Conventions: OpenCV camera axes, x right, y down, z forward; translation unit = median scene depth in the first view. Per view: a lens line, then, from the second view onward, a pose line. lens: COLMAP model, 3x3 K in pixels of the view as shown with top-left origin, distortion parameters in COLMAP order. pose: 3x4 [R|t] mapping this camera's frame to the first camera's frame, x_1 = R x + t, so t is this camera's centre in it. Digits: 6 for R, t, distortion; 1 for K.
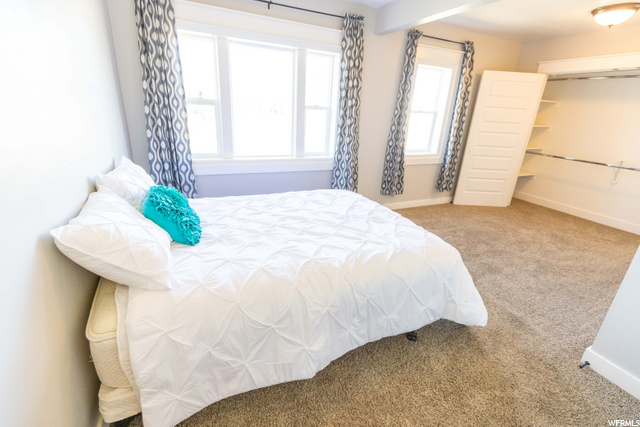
lens RADIAL K [[289.9, 0, 322.0], [0, 289.9, 210.0], [0, 0, 1]] dist [0.018645, 0.000090]
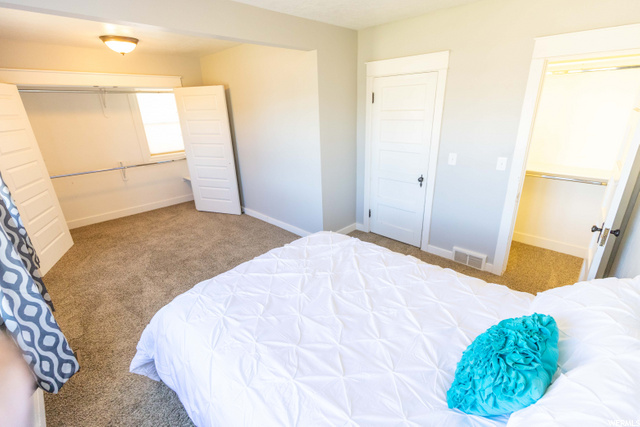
lens RADIAL K [[289.9, 0, 322.0], [0, 289.9, 210.0], [0, 0, 1]] dist [0.018645, 0.000090]
pose [[-0.357422, -0.356138, 0.863375, -0.367799], [0.330806, 0.816231, 0.473639, -0.316274], [-0.873394, 0.454898, -0.173926, 0.635194]]
